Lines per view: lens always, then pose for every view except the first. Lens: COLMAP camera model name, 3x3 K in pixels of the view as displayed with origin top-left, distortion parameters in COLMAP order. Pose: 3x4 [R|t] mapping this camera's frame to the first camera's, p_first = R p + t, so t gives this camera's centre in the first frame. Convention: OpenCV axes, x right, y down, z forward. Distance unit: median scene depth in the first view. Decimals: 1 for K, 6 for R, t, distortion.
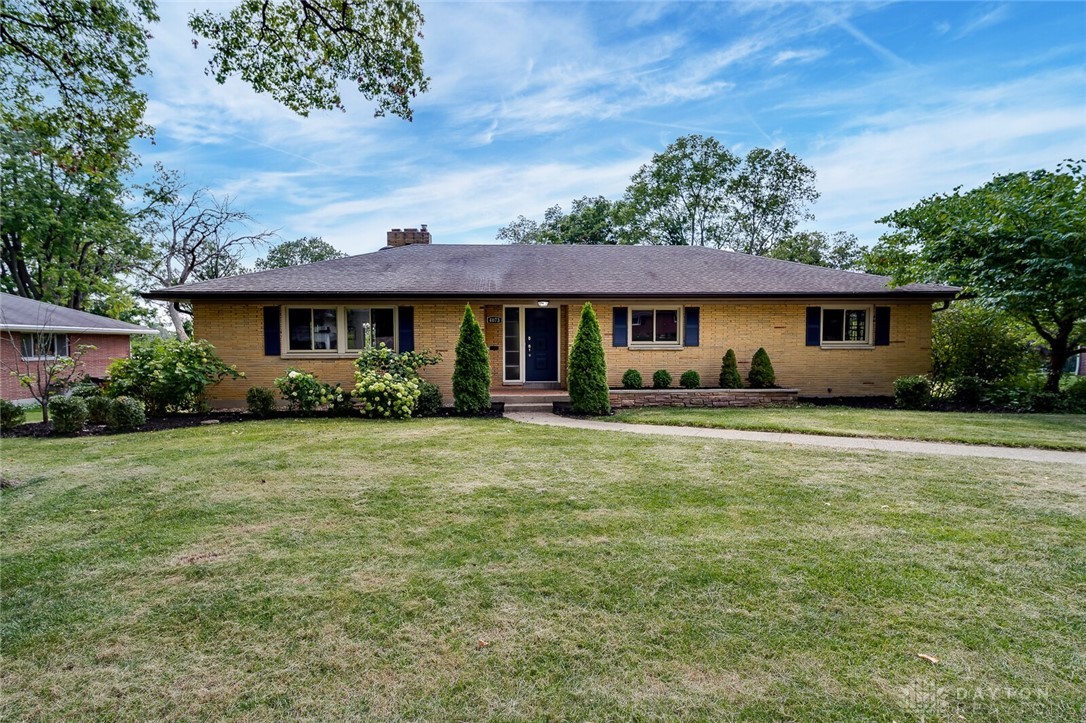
lens RADIAL K [[472.3, 0, 543.0], [0, 472.3, 361.5], [0, 0, 1]] dist [0.000276, 0.000061]
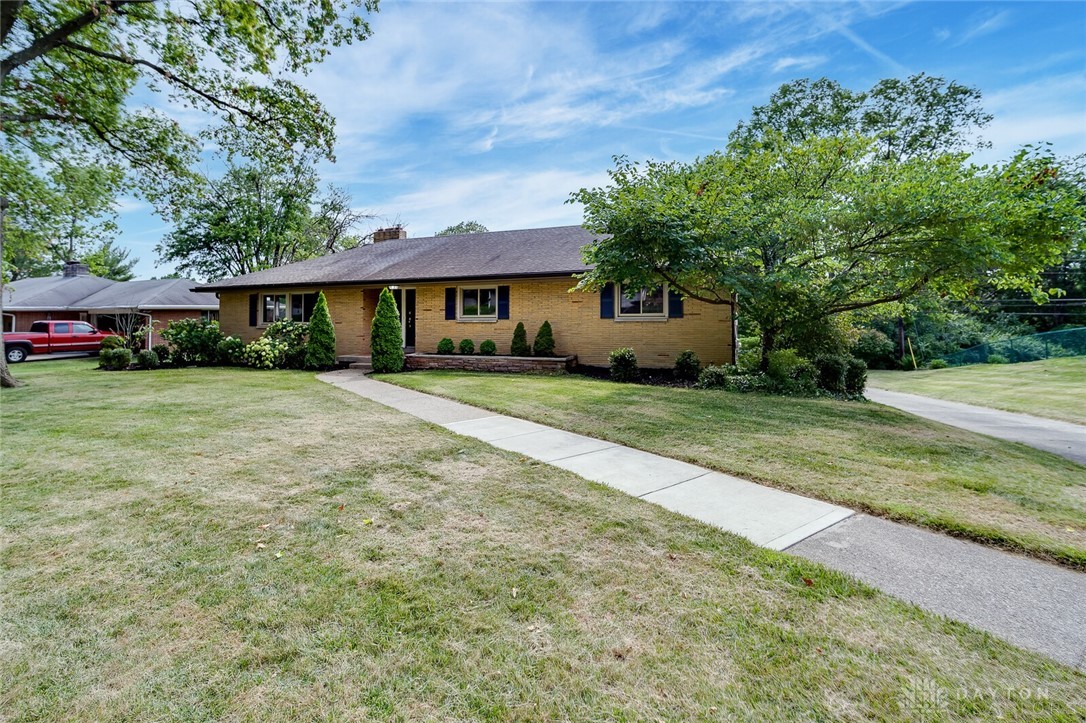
lens RADIAL K [[458.5, 0, 543.2], [0, 458.5, 323.9], [0, 0, 1]] dist [-0.000446, -0.000024]
pose [[0.922896, 0.002034, -0.385045, 0.832943], [-0.002877, 0.999995, -0.001615, -0.019032], [0.385039, 0.002598, 0.922896, -0.010138]]
